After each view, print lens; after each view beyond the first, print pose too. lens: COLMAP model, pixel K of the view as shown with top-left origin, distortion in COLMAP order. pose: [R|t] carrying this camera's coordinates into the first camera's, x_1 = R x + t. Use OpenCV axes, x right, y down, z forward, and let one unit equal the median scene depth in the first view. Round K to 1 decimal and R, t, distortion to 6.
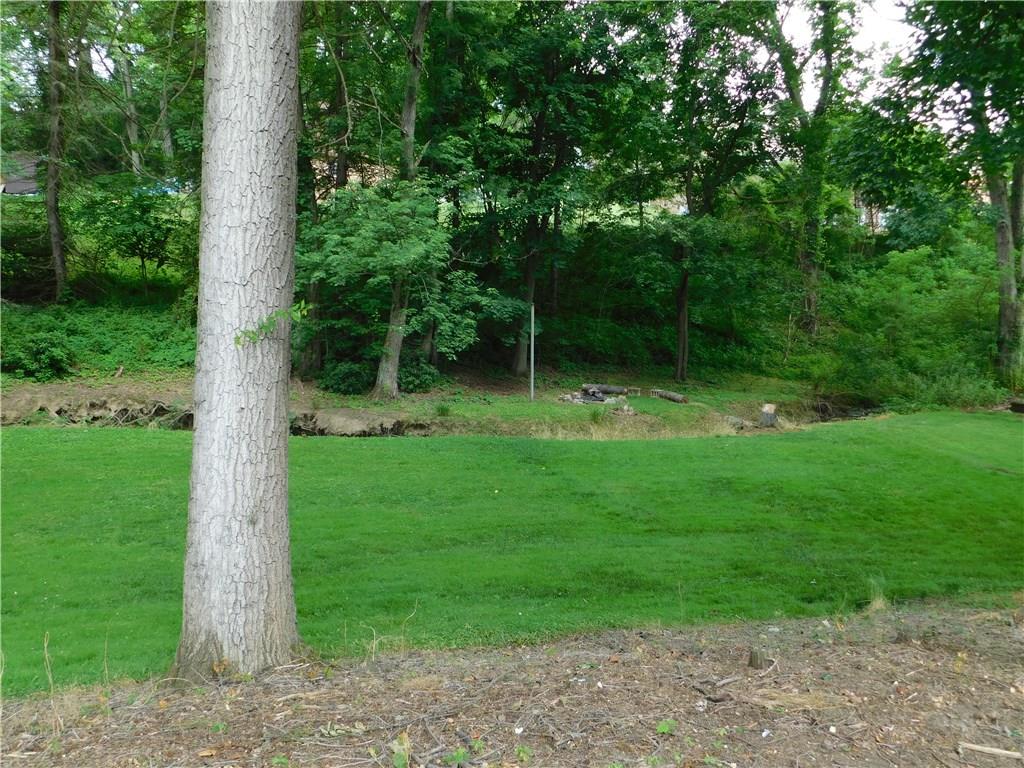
lens RADIAL K [[892.3, 0, 512.9], [0, 892.3, 382.6], [0, 0, 1]] dist [-0.013631, 0.002414]
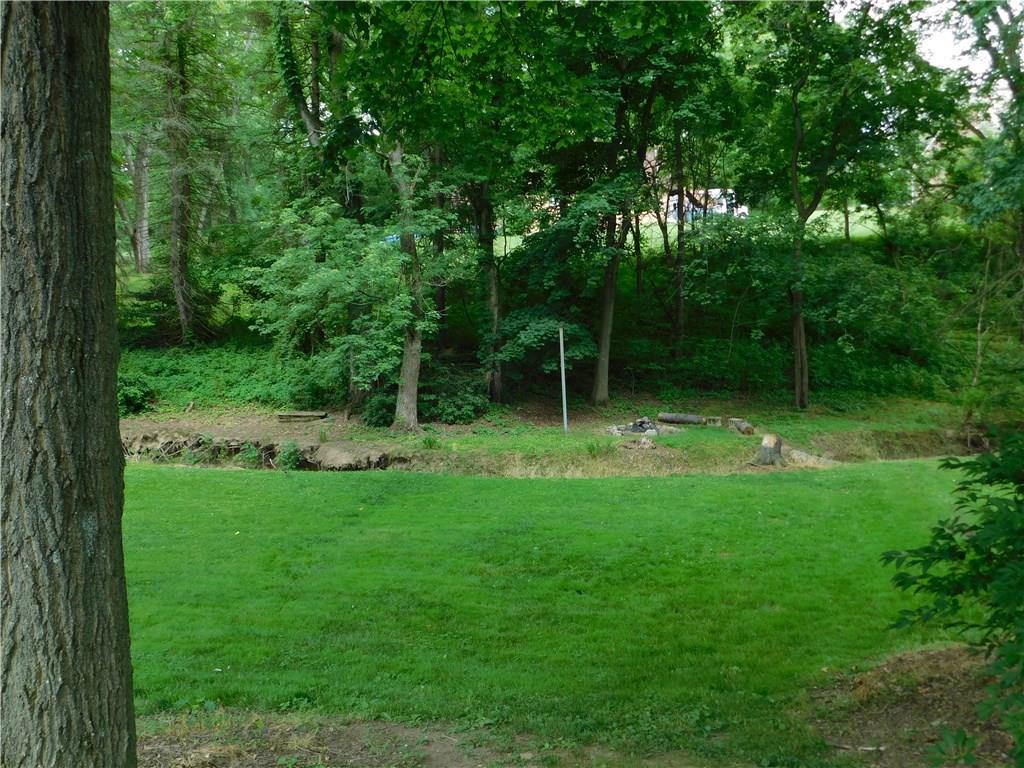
lens RADIAL K [[892.3, 0, 511.2], [0, 892.3, 380.9], [0, 0, 1]] dist [-0.013631, 0.002414]
pose [[0.923049, -0.026253, -0.383786, 0.358741], [0.011790, 0.999131, -0.039988, 0.004205], [0.384502, 0.032386, 0.922556, 0.162192]]
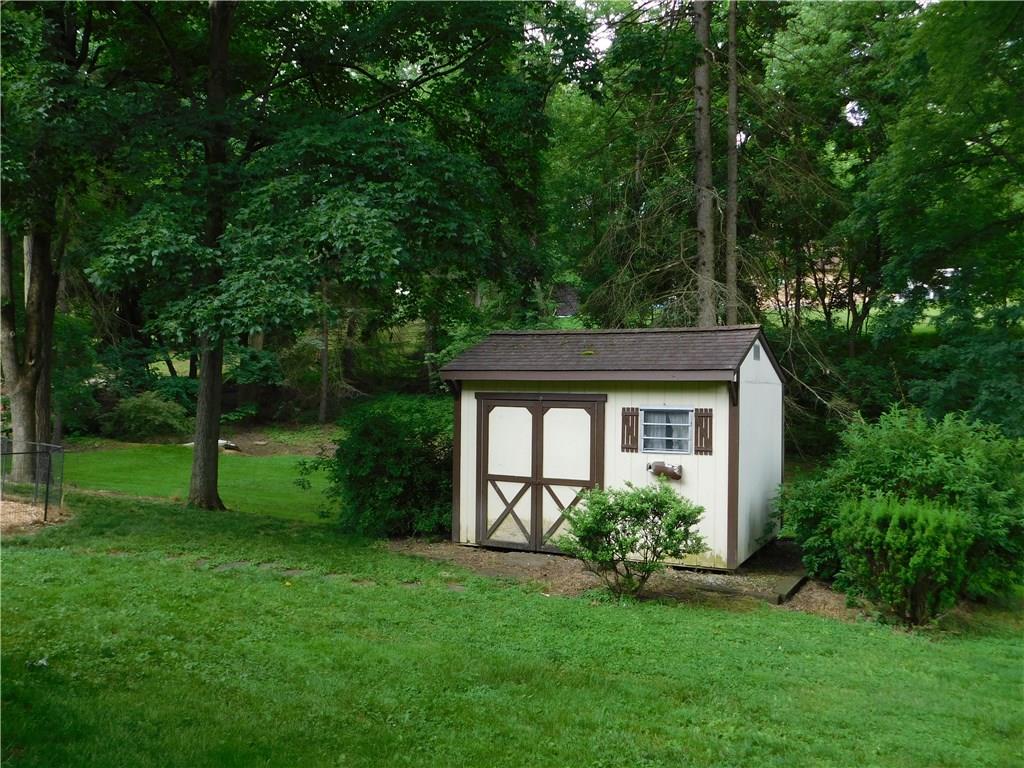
lens RADIAL K [[892.3, 0, 510.2], [0, 892.3, 381.7], [0, 0, 1]] dist [-0.013631, 0.002414]
pose [[0.724442, -0.000823, -0.689335, 0.859681], [-0.074685, 0.994019, -0.079675, 0.008828], [0.685278, 0.109203, 0.720048, -0.074079]]
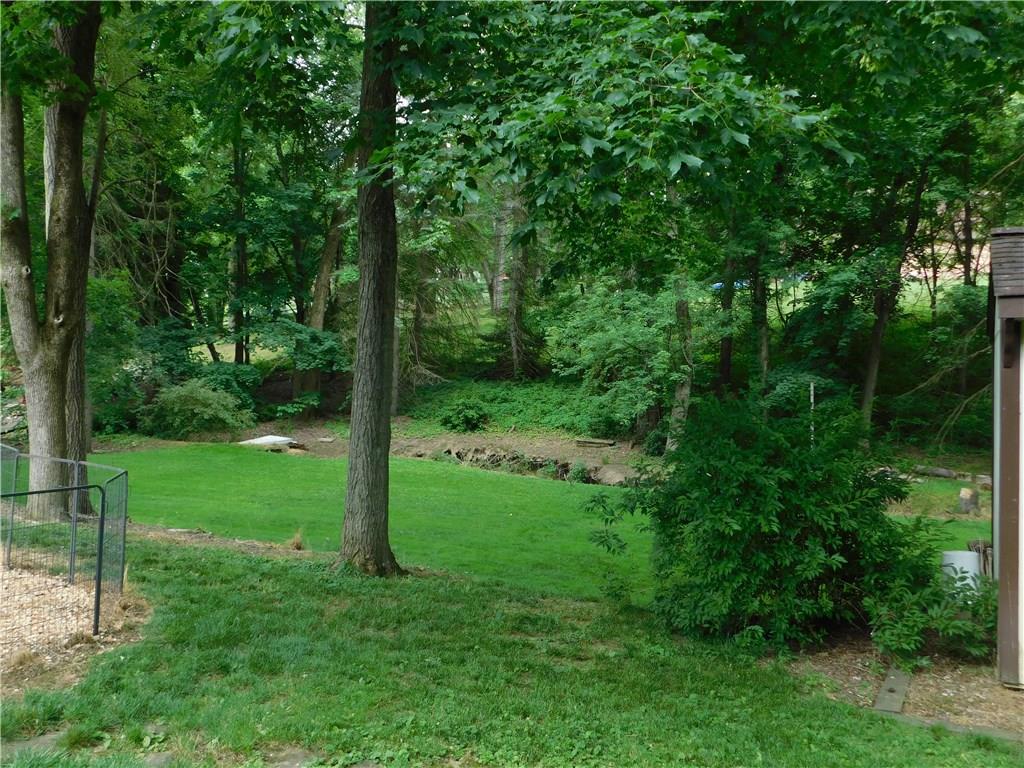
lens RADIAL K [[892.3, 0, 509.6], [0, 892.3, 386.5], [0, 0, 1]] dist [-0.013631, 0.002414]
pose [[0.710110, 0.005054, -0.704073, 0.559506], [-0.068795, 0.995688, -0.062238, 0.008837], [0.700722, 0.092633, 0.707395, 0.022436]]
